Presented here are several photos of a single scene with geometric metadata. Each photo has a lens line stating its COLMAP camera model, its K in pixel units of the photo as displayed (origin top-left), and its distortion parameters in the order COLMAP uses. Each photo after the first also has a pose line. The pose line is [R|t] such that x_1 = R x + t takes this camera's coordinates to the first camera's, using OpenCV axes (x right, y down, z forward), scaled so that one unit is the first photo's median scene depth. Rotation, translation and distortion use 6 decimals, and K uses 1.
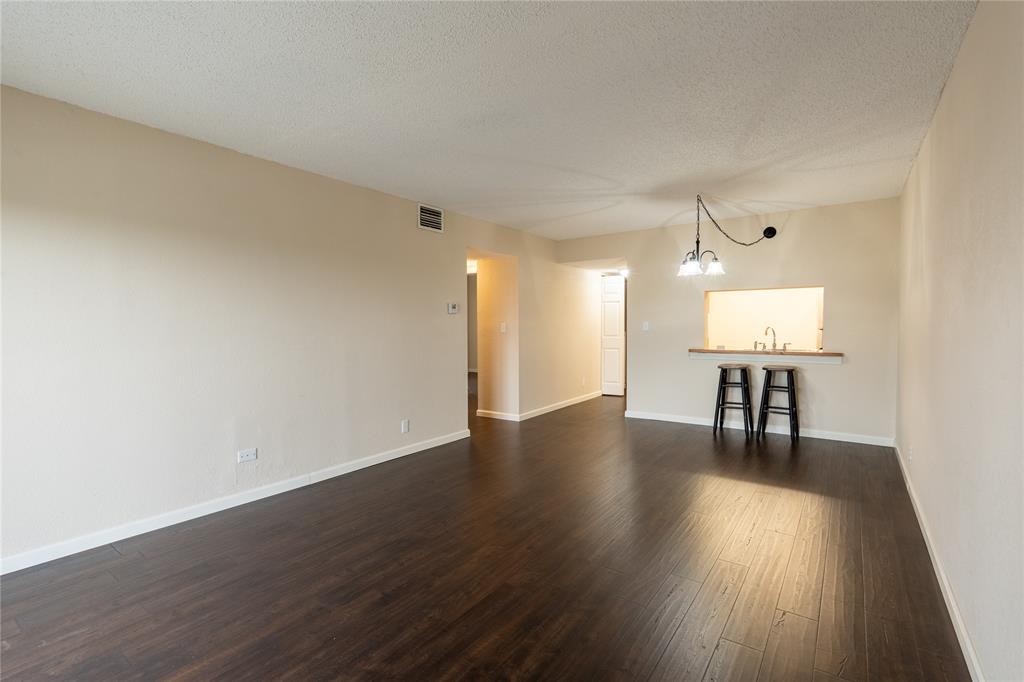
lens RADIAL K [[470.0, 0, 512.0], [0, 470.0, 341.0], [0, 0, 1]] dist [-0.001696, -0.000088]
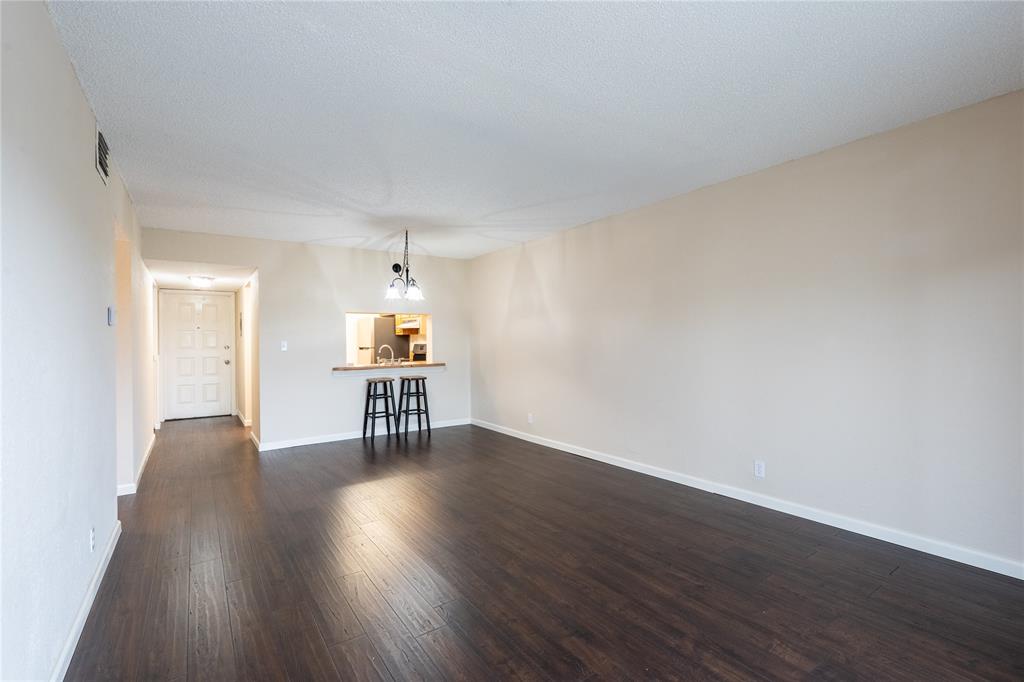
lens RADIAL K [[458.8, 0, 512.0], [0, 458.8, 341.0], [0, 0, 1]] dist [-0.001209, 0.000202]
pose [[0.327318, 0.002934, 0.944910, -0.492447], [0.043153, 0.998905, -0.018050, -0.007011], [-0.943928, 0.046684, 0.326833, 0.340021]]
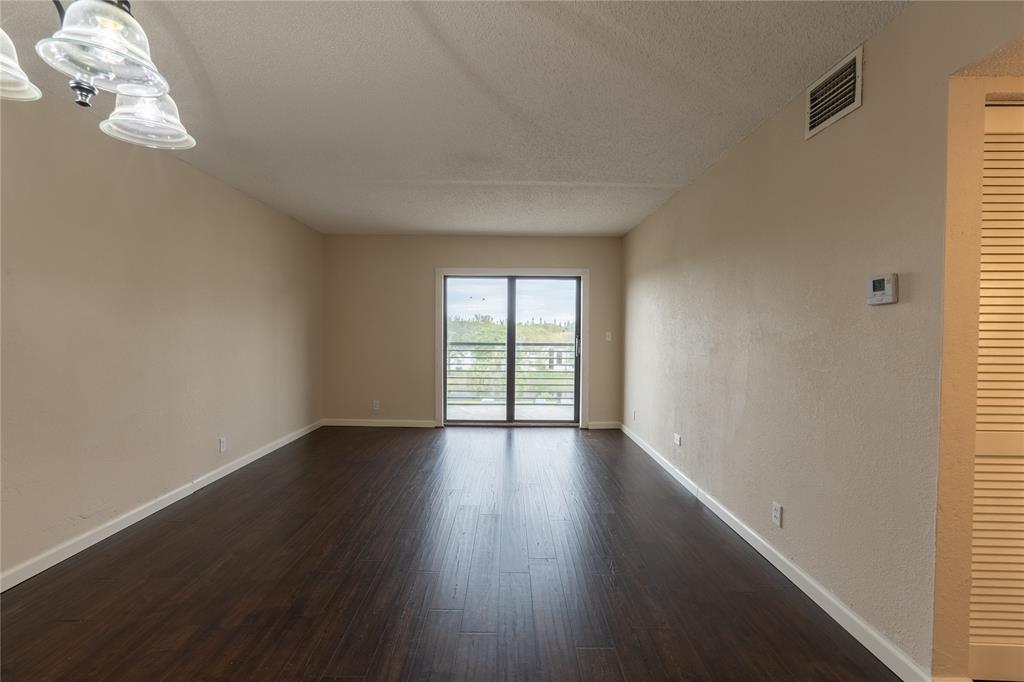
lens RADIAL K [[454.9, 0, 512.0], [0, 454.9, 341.0], [0, 0, 1]] dist [-0.010465, 0.000451]
pose [[-0.803018, 0.012523, -0.595823, 0.307460], [-0.026686, 0.998021, 0.056942, -0.041730], [0.595357, 0.061625, -0.801095, 1.092032]]
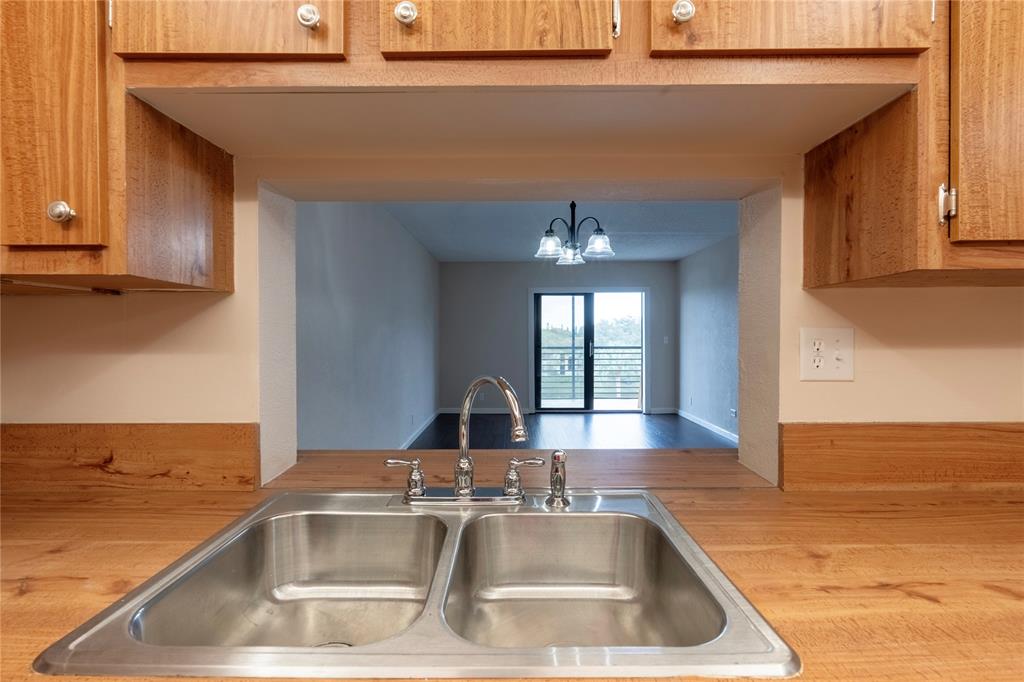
lens RADIAL K [[470.0, 0, 512.0], [0, 470.0, 341.0], [0, 0, 1]] dist [-0.001696, -0.000088]
pose [[-0.811182, 0.014878, -0.584604, 0.699753], [-0.014079, 0.998890, 0.044957, -0.052024], [0.584624, 0.044699, -0.810072, 1.242368]]
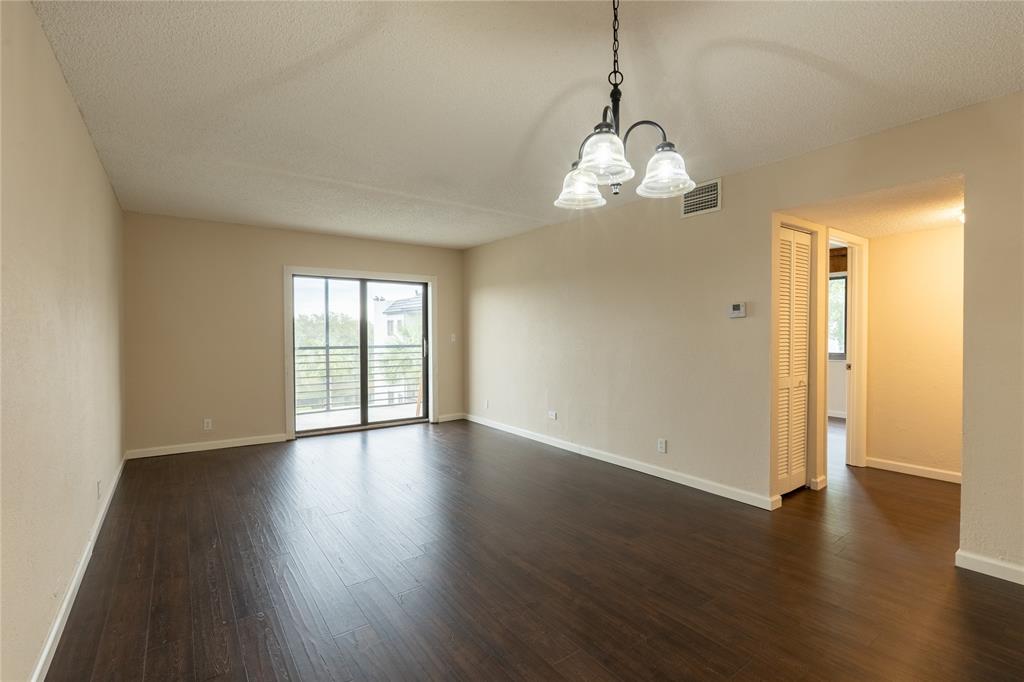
lens RADIAL K [[463.0, 0, 512.0], [0, 463.0, 341.0], [0, 0, 1]] dist [-0.003105, -0.000239]
pose [[-0.312038, 0.023478, -0.949779, 0.622745], [-0.032450, 0.998848, 0.035352, -0.036516], [0.949515, 0.041851, -0.310917, 0.881432]]
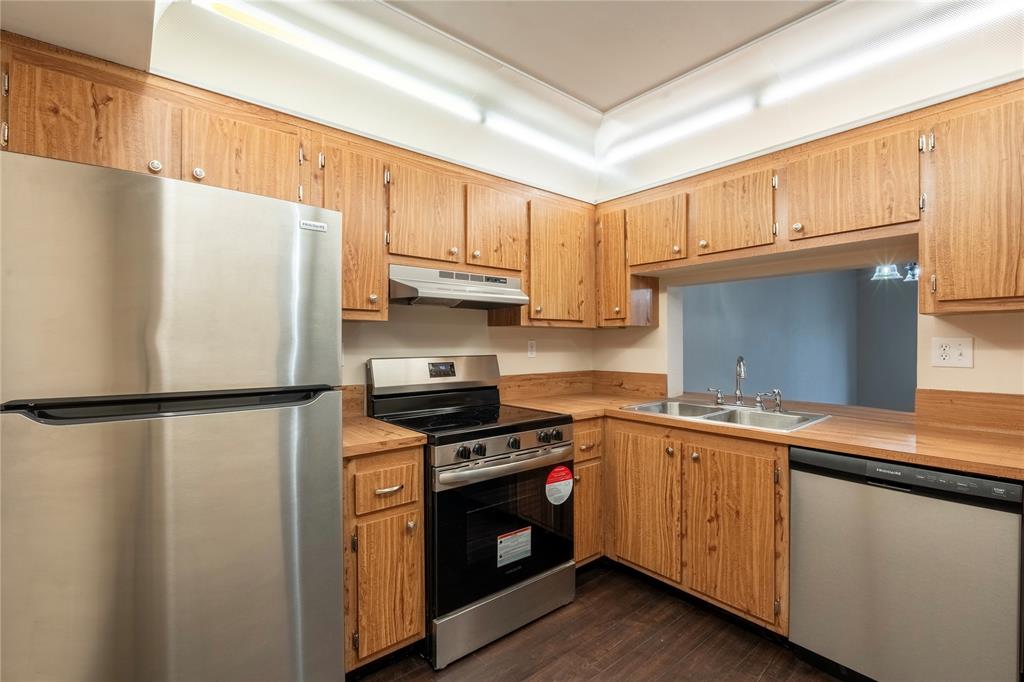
lens RADIAL K [[463.0, 0, 512.0], [0, 463.0, 341.0], [0, 0, 1]] dist [-0.003105, -0.000239]
pose [[-0.968577, 0.012437, 0.248405, 0.711859], [0.021157, 0.999249, 0.032466, -0.067281], [-0.247814, 0.036701, -0.968112, 1.602239]]
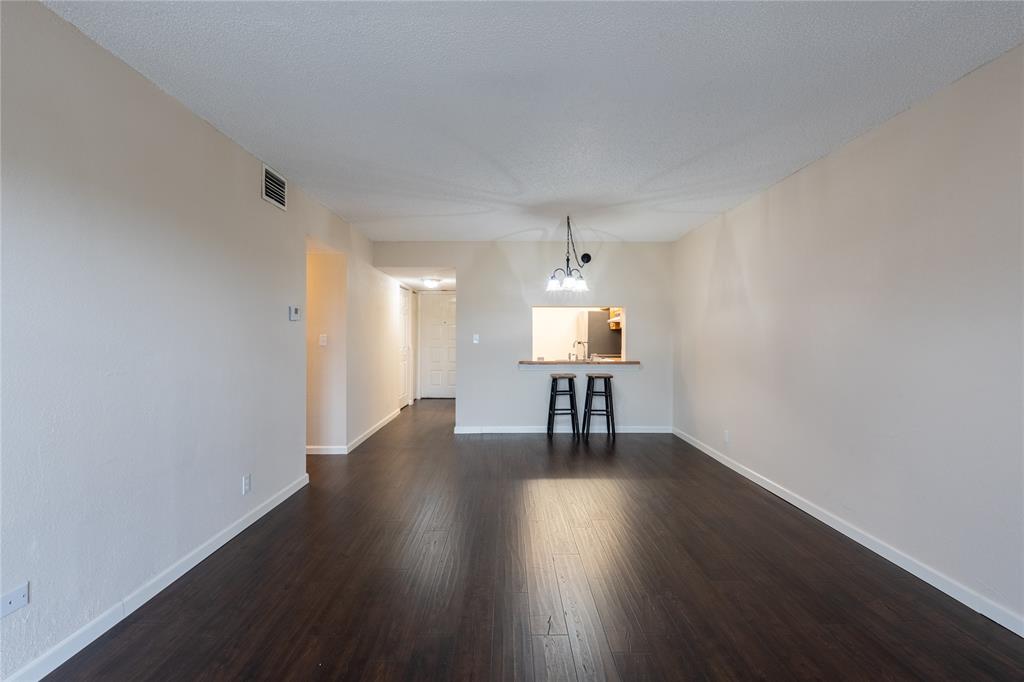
lens RADIAL K [[467.0, 0, 512.0], [0, 467.0, 341.0], [0, 0, 1]] dist [-0.000089, 0.000545]
pose [[0.802489, 0.002783, 0.596660, -0.285602], [0.013758, 0.999637, -0.023168, -0.004171], [-0.596508, 0.026801, 0.802160, 0.197368]]
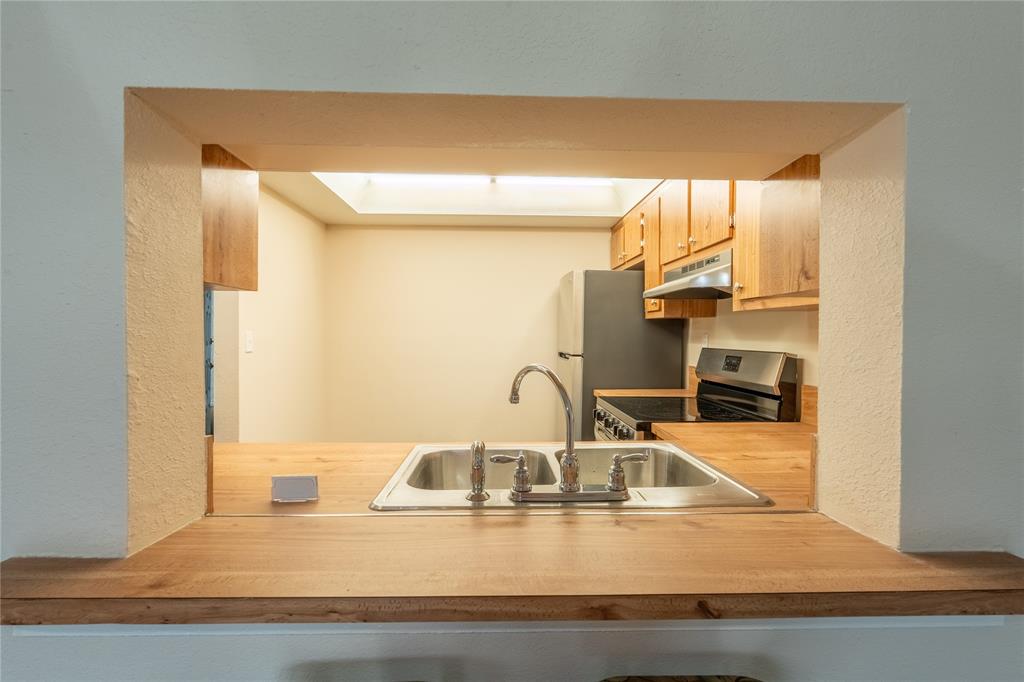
lens RADIAL K [[467.0, 0, 512.0], [0, 467.0, 341.0], [0, 0, 1]] dist [-0.000089, 0.000545]
pose [[0.791930, 0.007112, 0.610571, 0.455525], [0.011829, 0.999566, -0.026986, -0.036863], [-0.610498, 0.028594, 0.791502, 0.922687]]
